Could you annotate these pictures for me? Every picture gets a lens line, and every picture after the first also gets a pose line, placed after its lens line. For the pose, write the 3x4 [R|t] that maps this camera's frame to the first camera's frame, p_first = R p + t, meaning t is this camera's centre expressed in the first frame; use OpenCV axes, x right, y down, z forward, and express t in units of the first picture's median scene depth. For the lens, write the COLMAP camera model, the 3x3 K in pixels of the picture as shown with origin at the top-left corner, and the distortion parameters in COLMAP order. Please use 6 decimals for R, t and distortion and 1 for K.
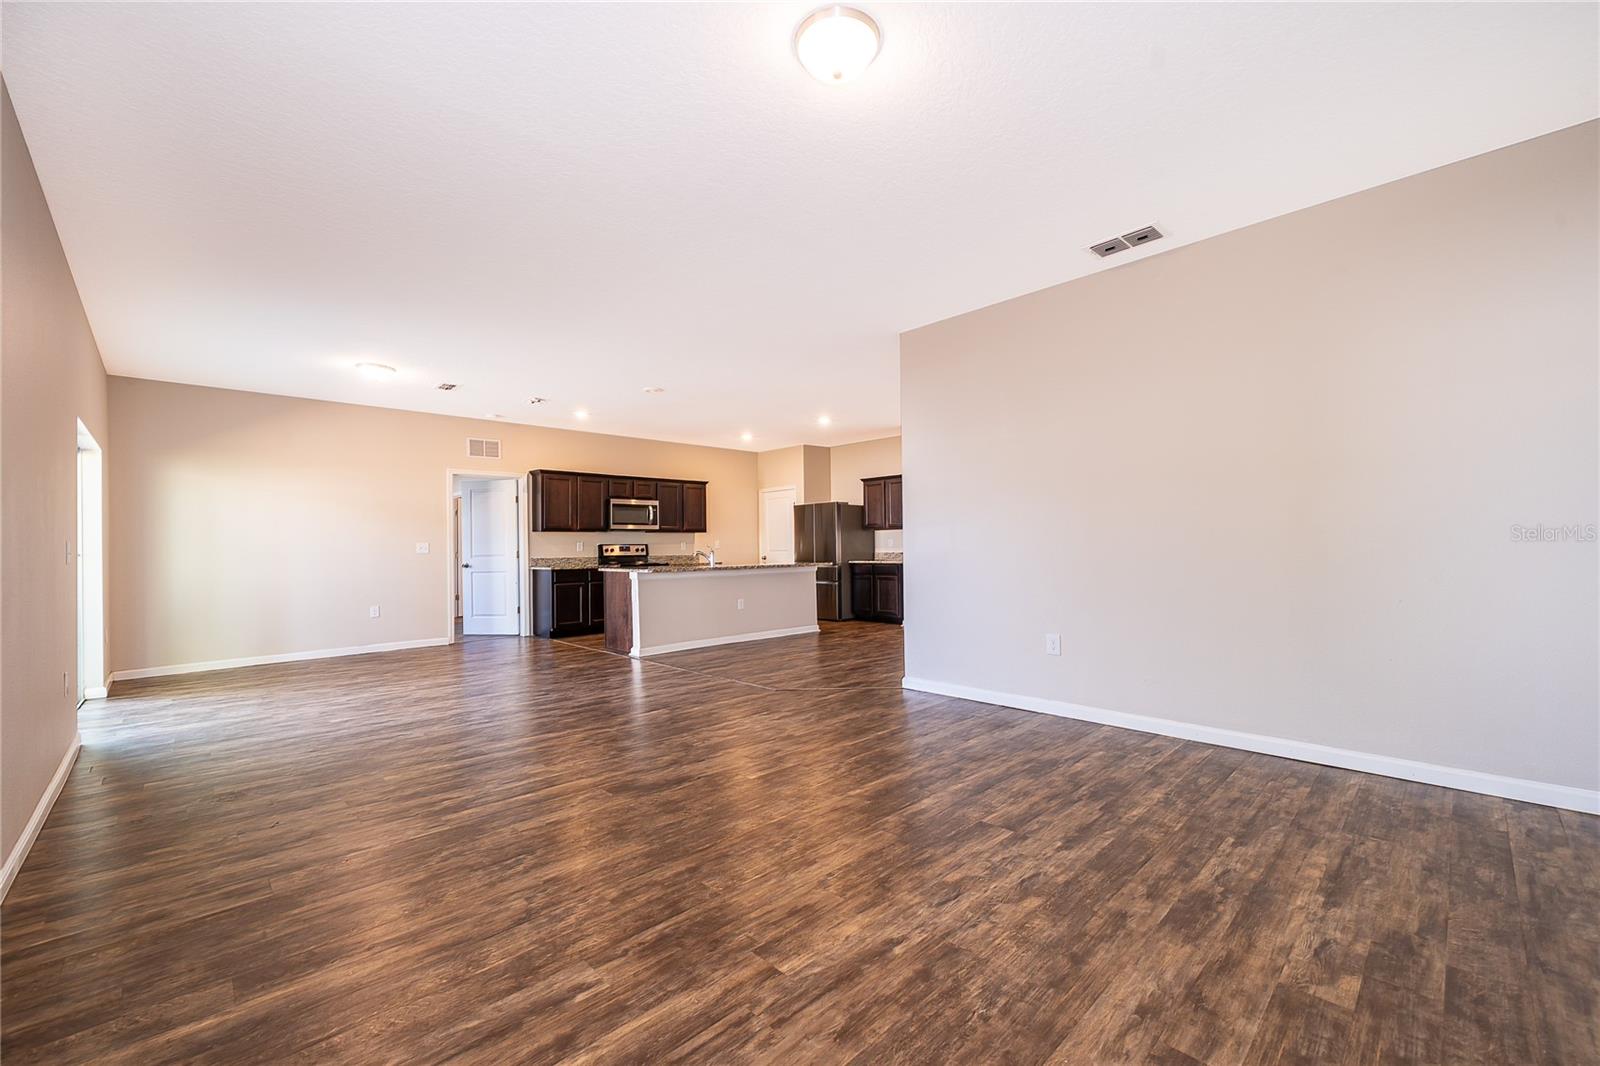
lens RADIAL K [[648.2, 0, 807.2], [0, 648.2, 539.9], [0, 0, 1]] dist [-0.003268, 0.000567]
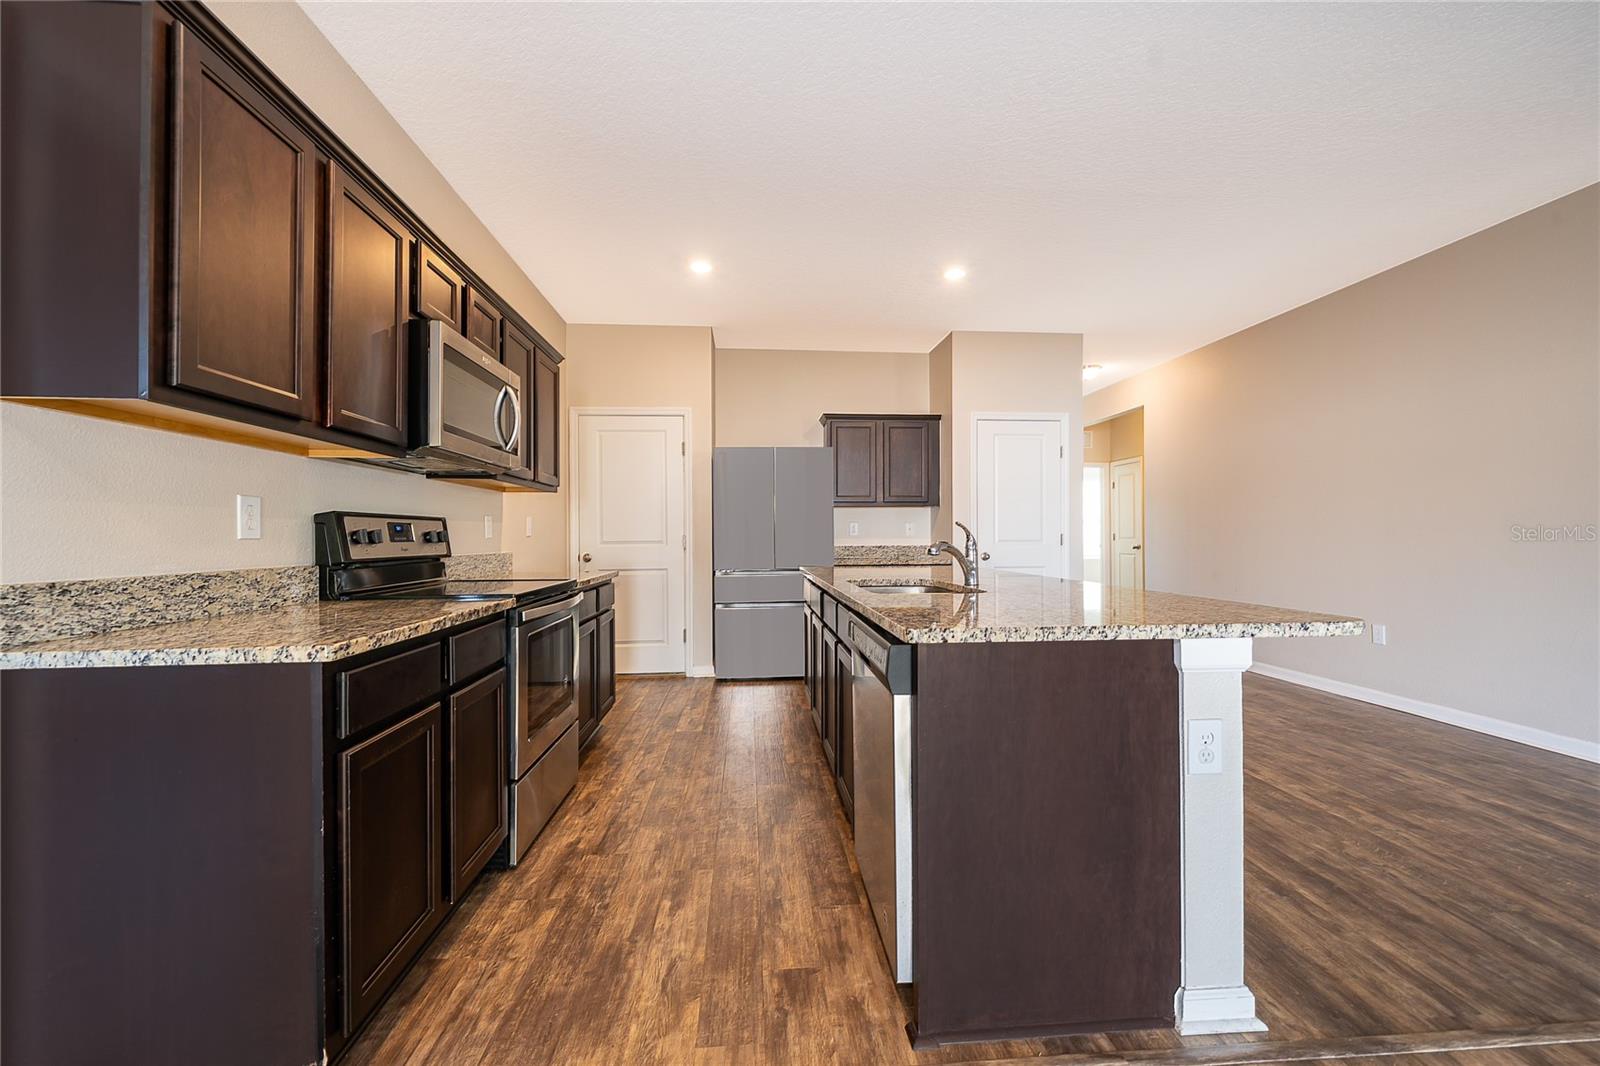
lens RADIAL K [[648.2, 0, 799.9], [0, 648.2, 539.6], [0, 0, 1]] dist [-0.003268, 0.000567]
pose [[0.650832, 0.007108, 0.759188, -0.851102], [-0.013011, 0.999914, 0.001792, 0.032198], [-0.759110, -0.011044, 0.650869, 1.592546]]
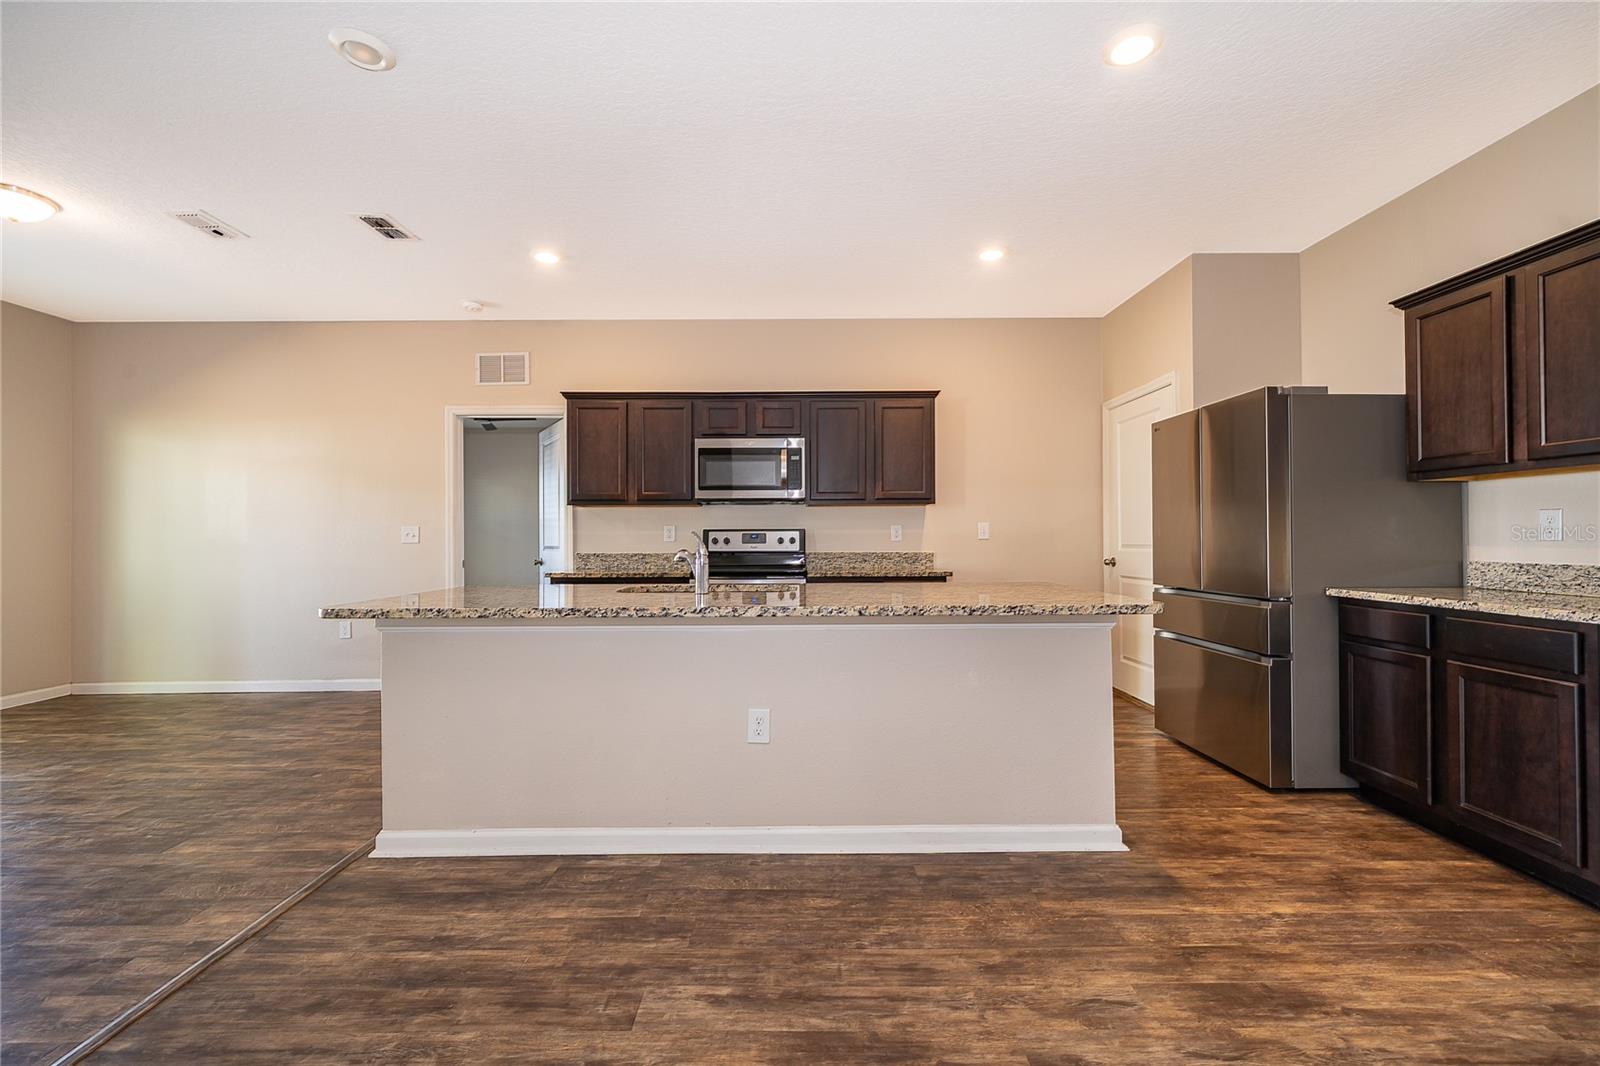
lens RADIAL K [[648.2, 0, 797.7], [0, 648.2, 533.3], [0, 0, 1]] dist [-0.003268, 0.000567]
pose [[0.710922, 0.005340, -0.703250, 0.233002], [0.003540, 0.999931, 0.011171, 0.009705], [0.703262, -0.010432, 0.710854, 1.491794]]
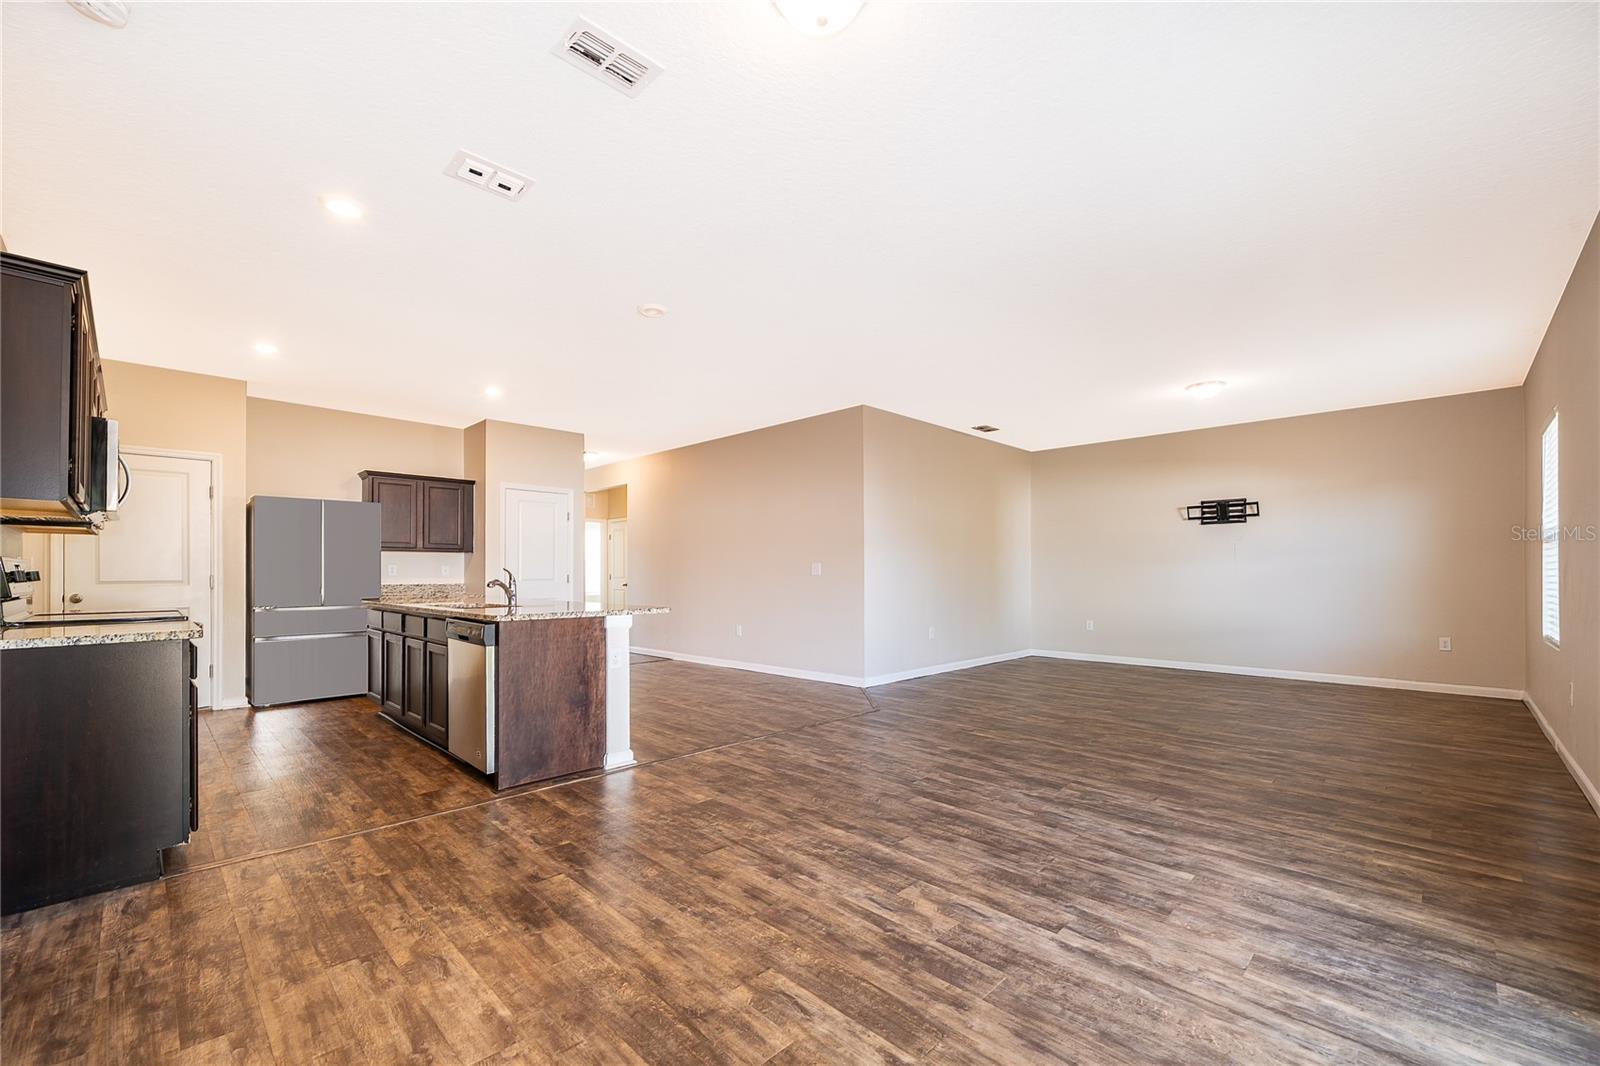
lens RADIAL K [[648.2, 0, 796.7], [0, 648.2, 574.8], [0, 0, 1]] dist [-0.003268, 0.000567]
pose [[-0.003605, 0.014369, 0.999890, -1.350385], [-0.009425, 0.999852, -0.014402, 0.036556], [-0.999949, -0.009476, -0.003469, 1.403064]]
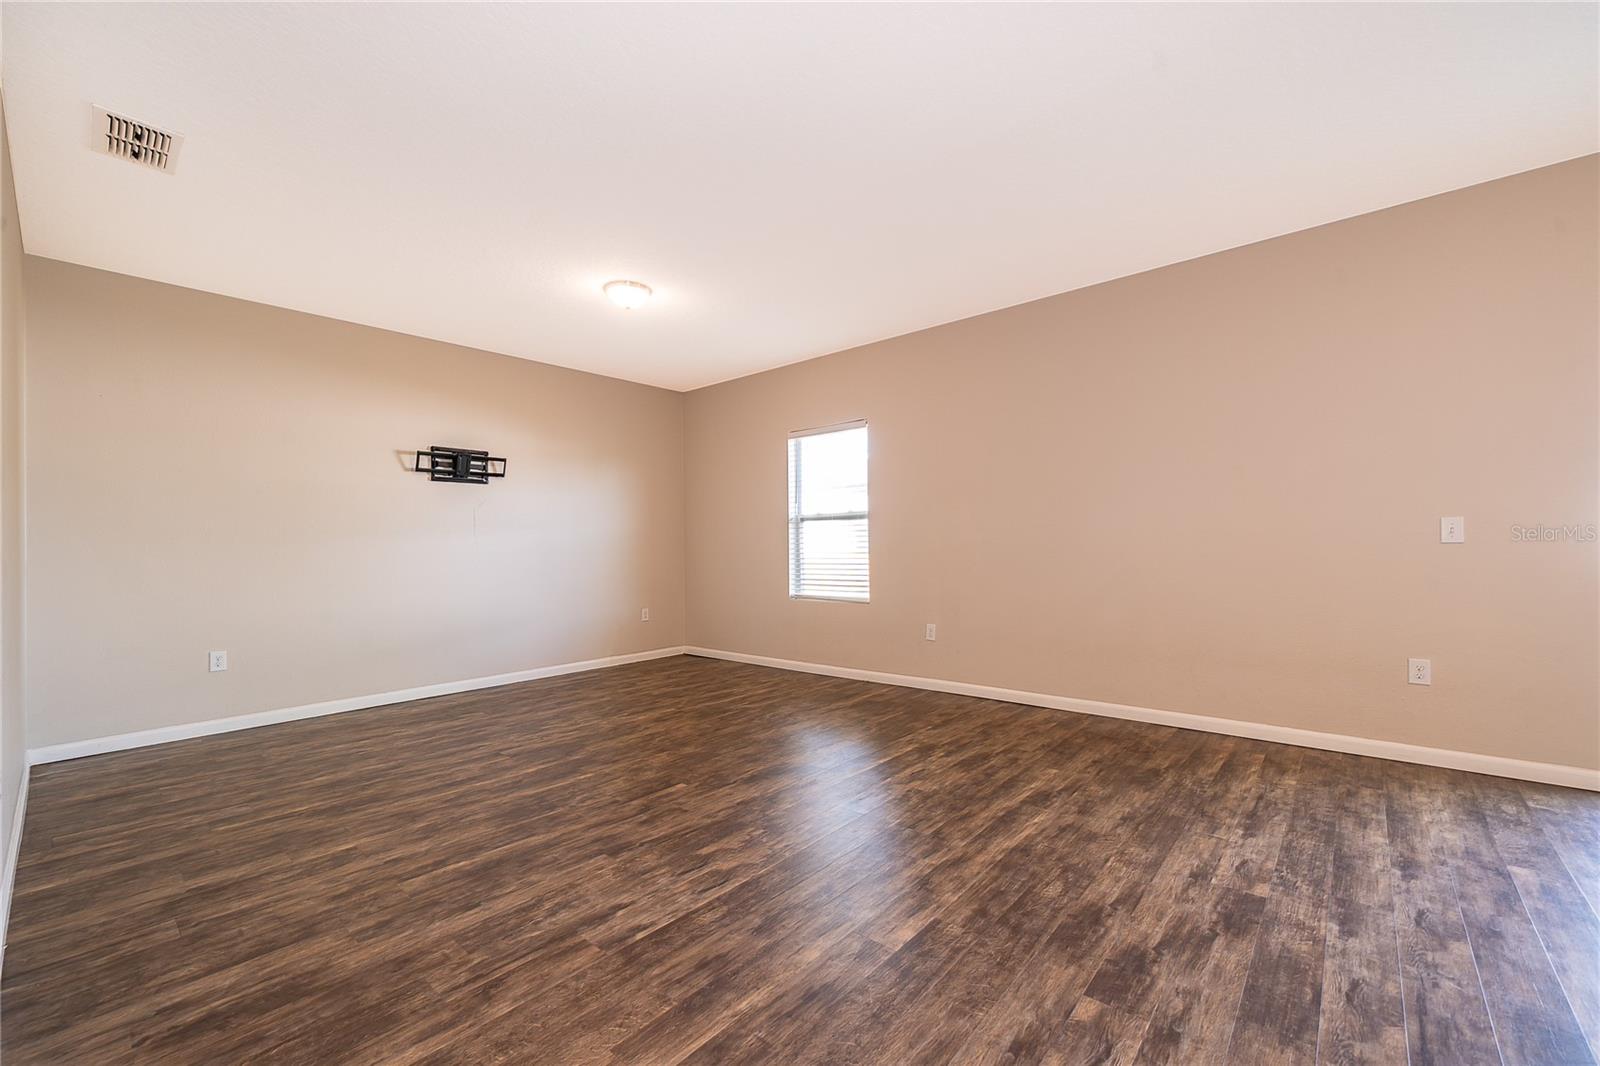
lens RADIAL K [[648.2, 0, 793.8], [0, 648.2, 533.3], [0, 0, 1]] dist [-0.003268, 0.000567]
pose [[-0.997462, 0.030186, -0.064491, -0.156948], [0.032143, 0.999047, -0.029526, 0.018922], [0.063539, -0.031524, -0.997481, 1.541024]]
